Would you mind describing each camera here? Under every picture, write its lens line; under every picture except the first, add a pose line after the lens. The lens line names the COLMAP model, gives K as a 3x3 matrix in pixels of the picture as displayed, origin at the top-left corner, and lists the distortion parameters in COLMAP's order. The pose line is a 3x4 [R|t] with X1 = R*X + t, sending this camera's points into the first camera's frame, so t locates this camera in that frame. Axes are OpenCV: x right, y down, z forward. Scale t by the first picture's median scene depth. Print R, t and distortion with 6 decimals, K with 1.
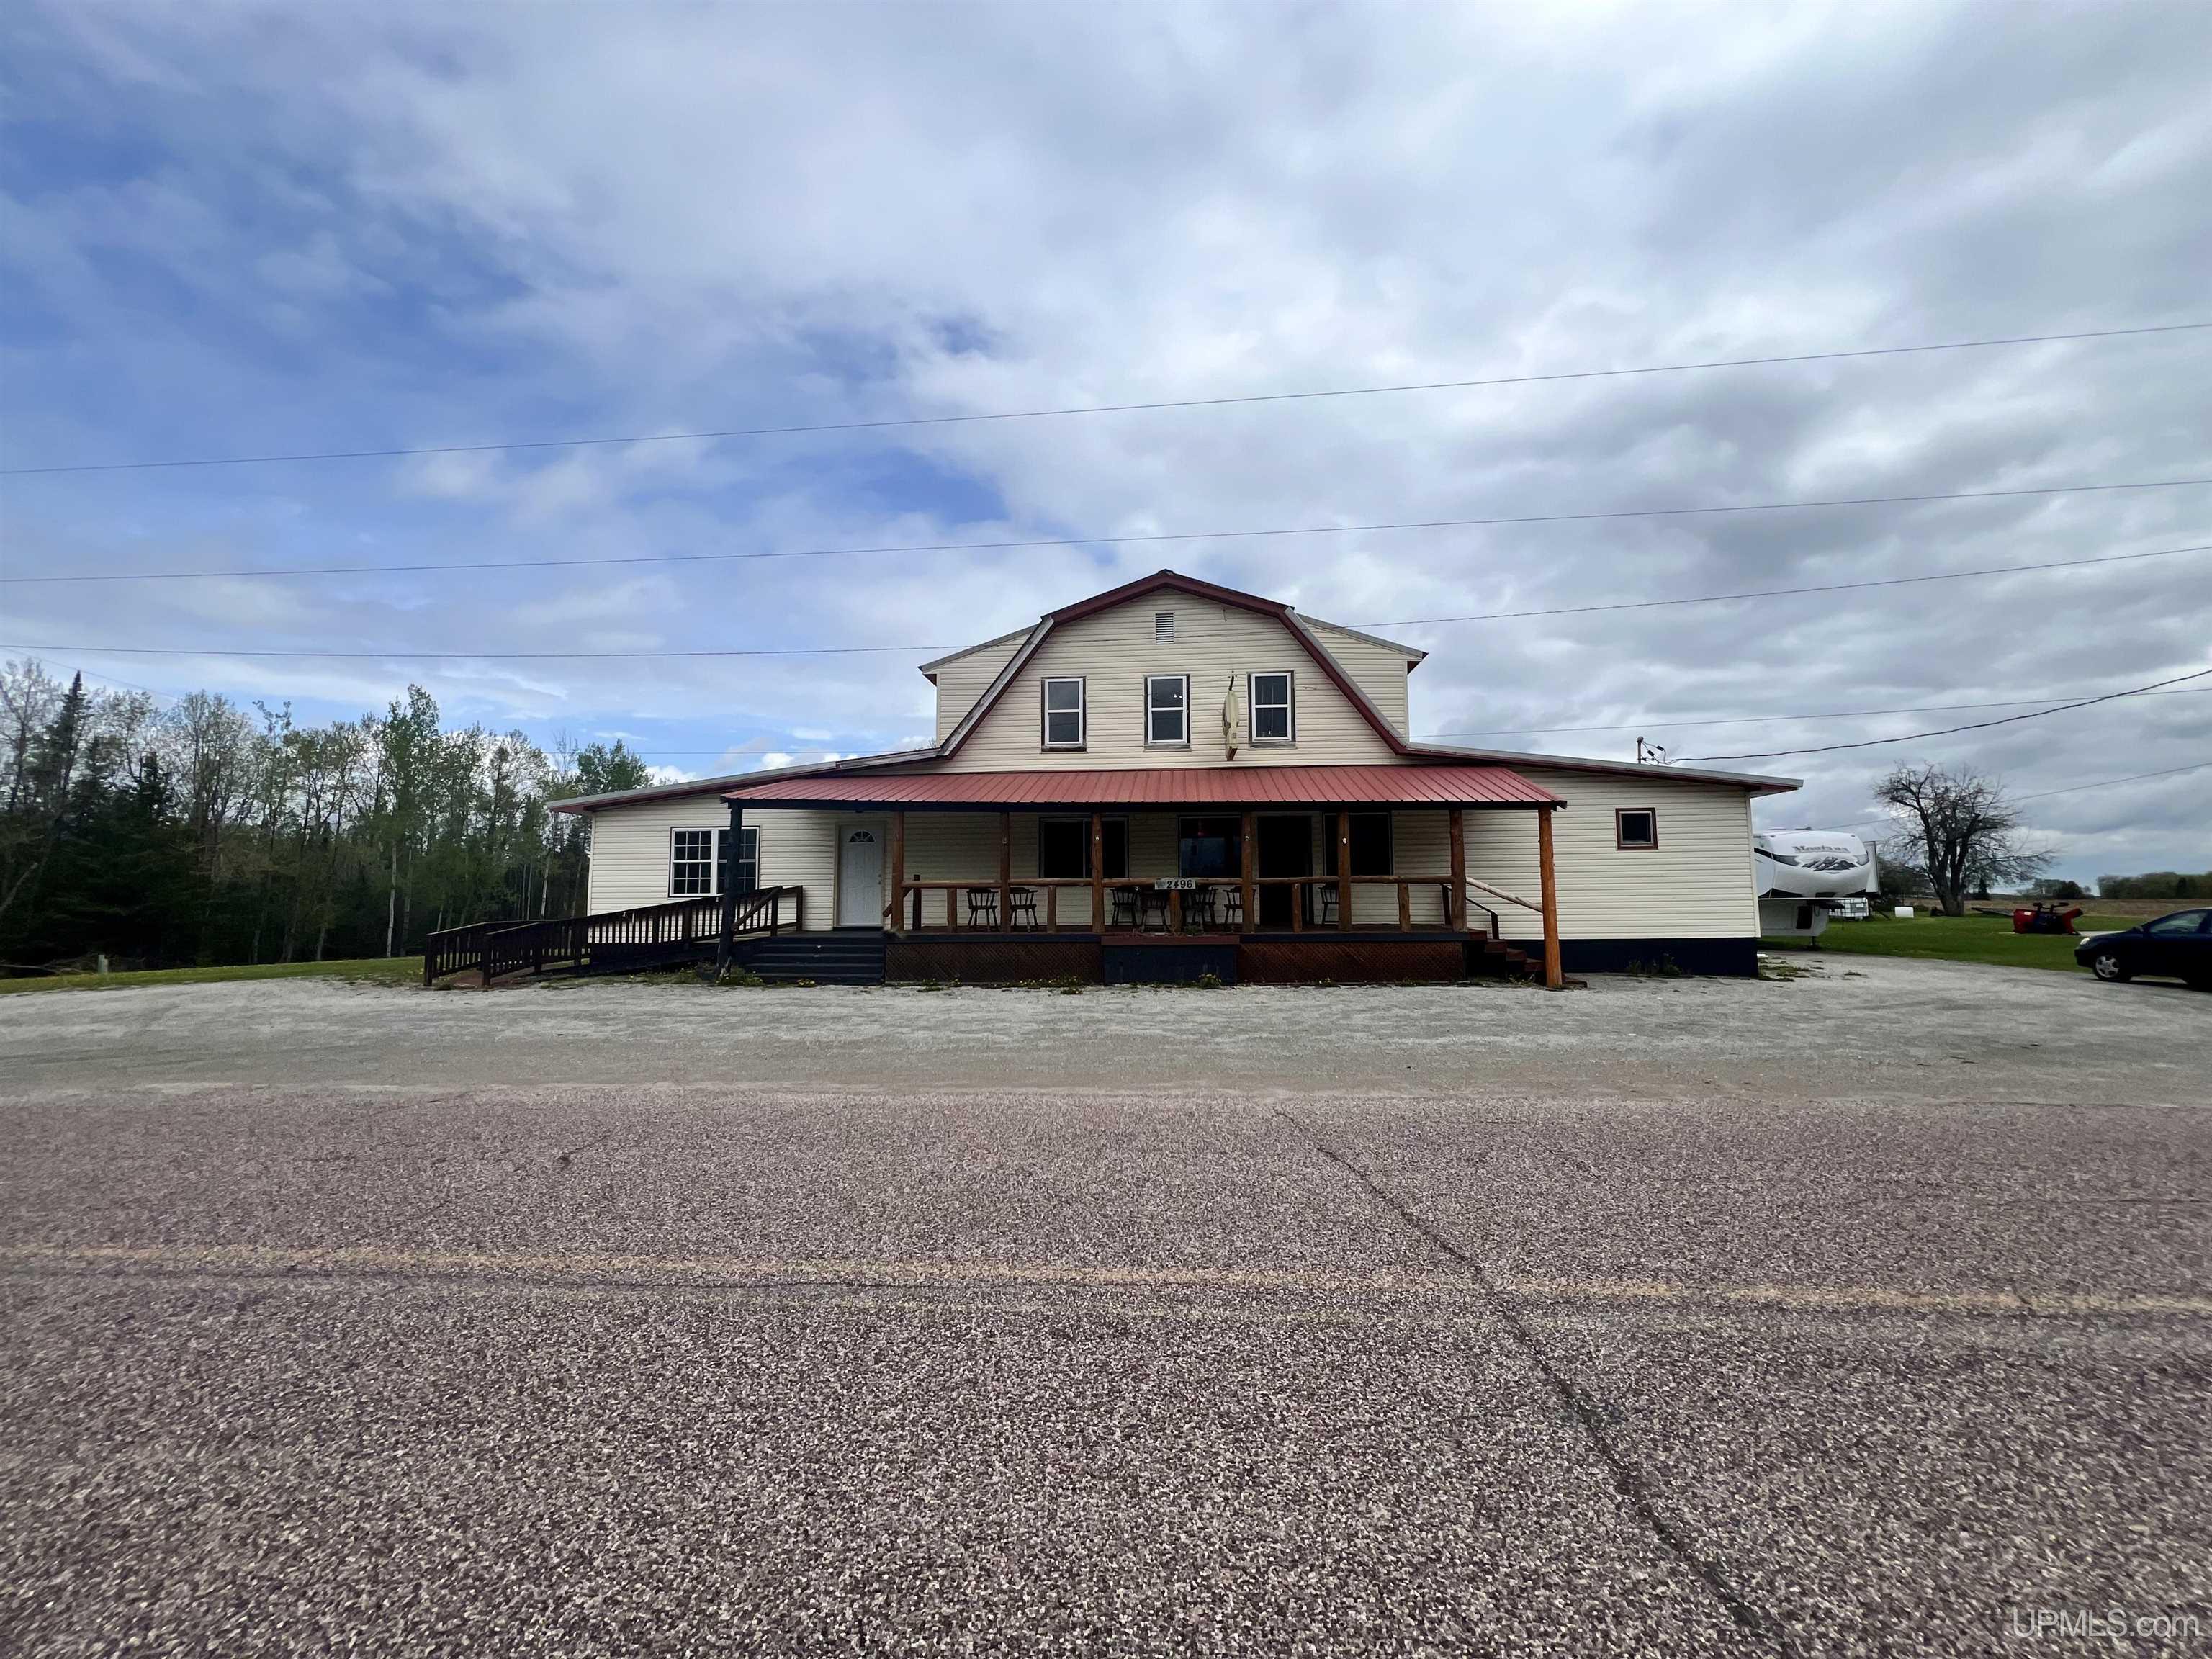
lens RADIAL K [[884.1, 0, 1107.9], [0, 884.1, 835.8], [0, 0, 1]] dist [-0.003242, 0.000838]
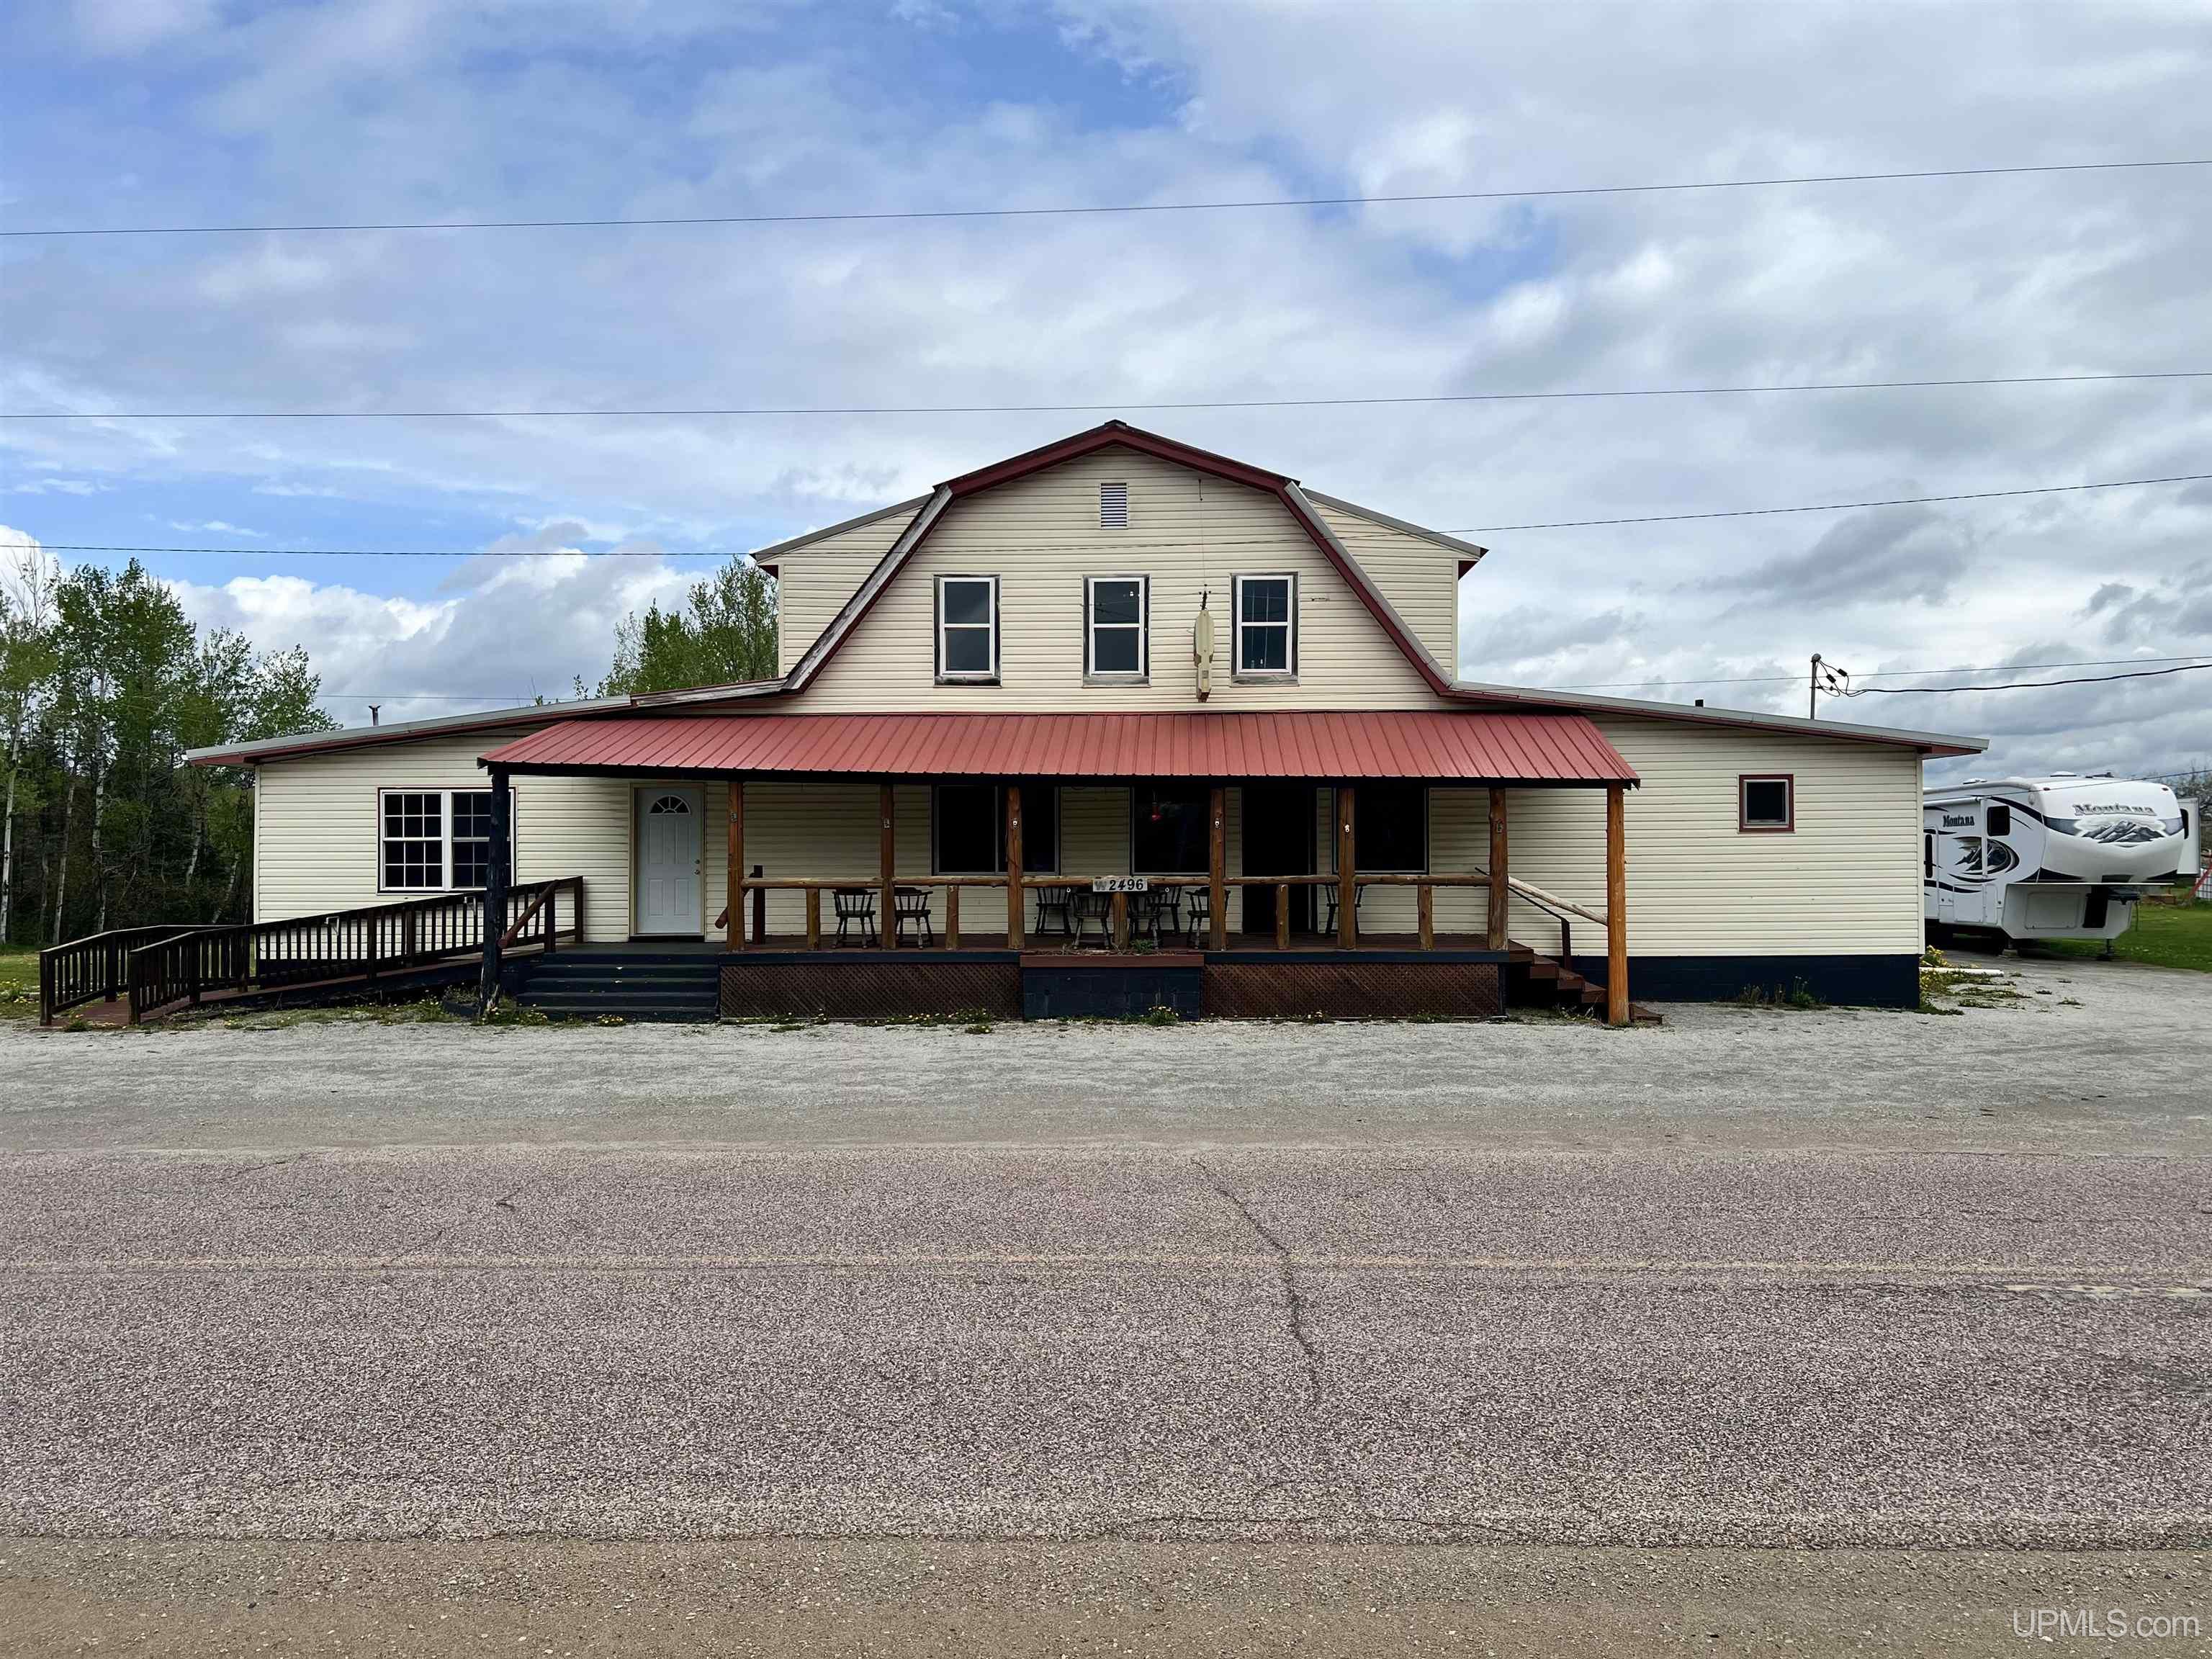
lens RADIAL K [[1545.8, 0, 1127.2], [0, 1545.8, 873.2], [0, 0, 1]] dist [0.052438, -0.026146]
pose [[0.998307, 0.003677, 0.058052, 0.006233], [-0.008490, 0.996523, 0.082887, -0.056962], [-0.057545, -0.083240, 0.994867, -0.260088]]
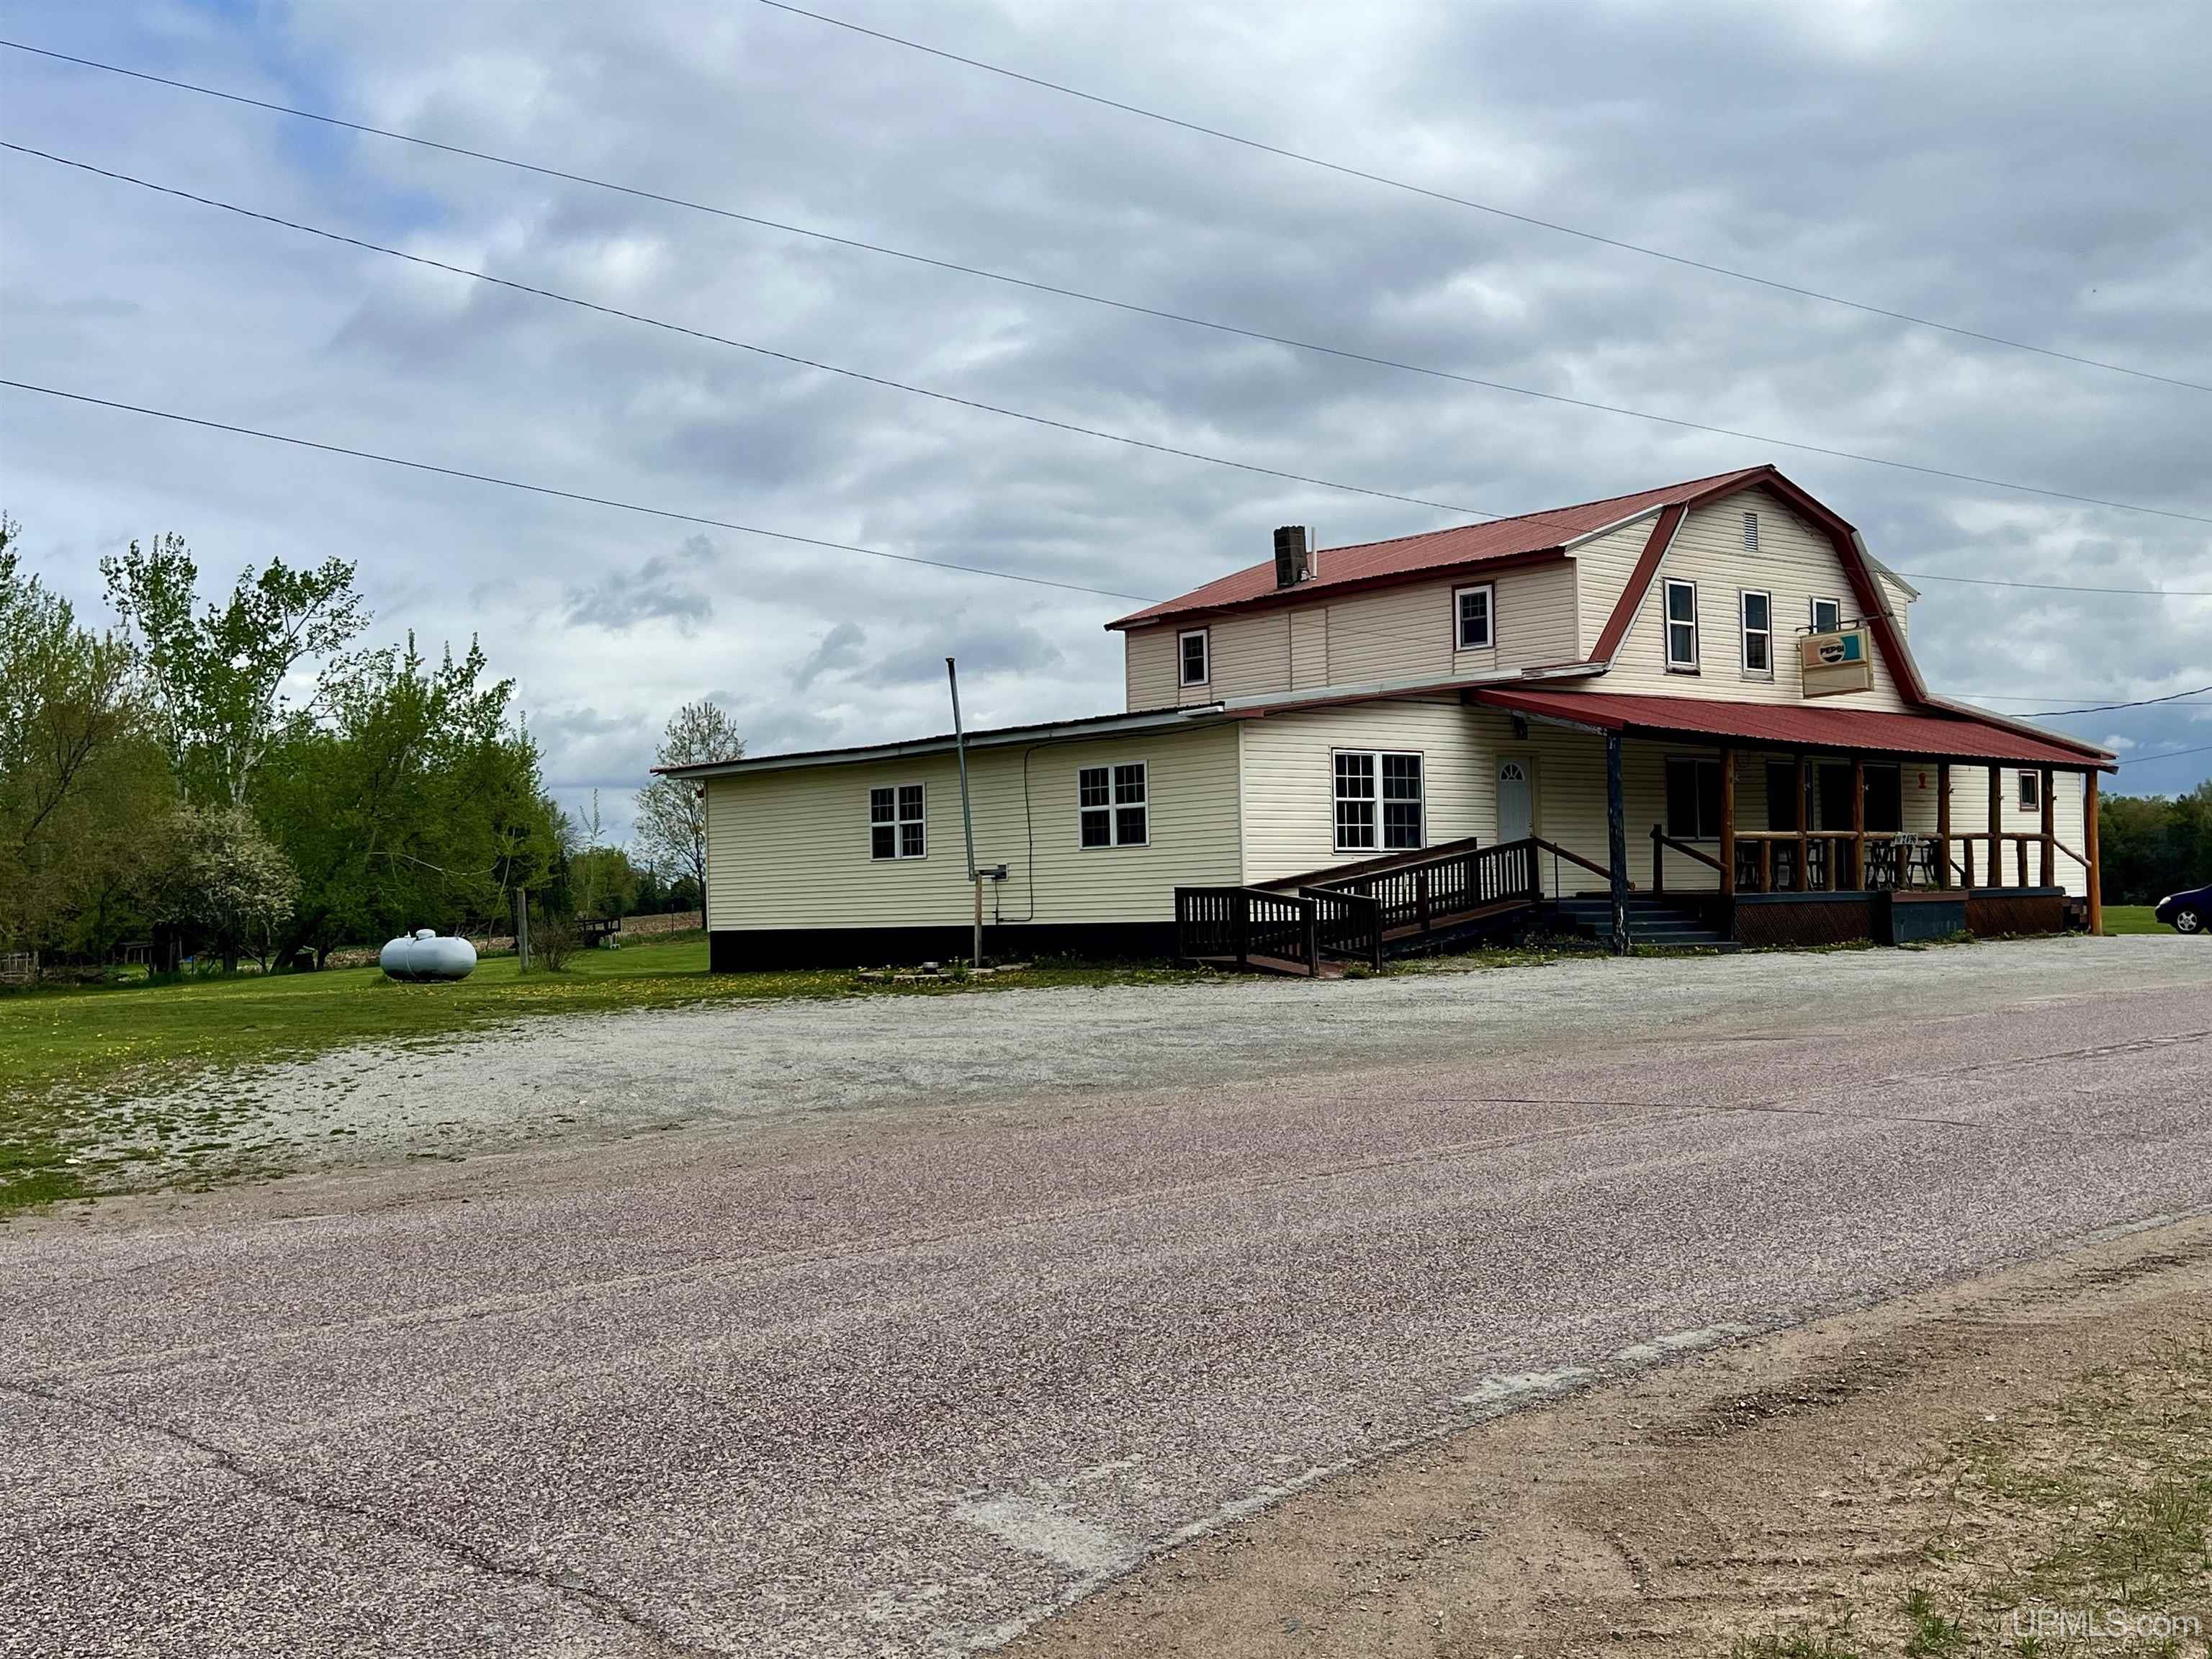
lens RADIAL K [[2335.8, 0, 1114.6], [0, 2335.8, 841.4], [0, 0, 1]] dist [0.065610, 0.000000]
pose [[0.690620, 0.010796, 0.723137, -2.226440], [-0.038728, 0.999006, 0.022072, 0.033865], [-0.722180, -0.043249, 0.690352, -0.120067]]
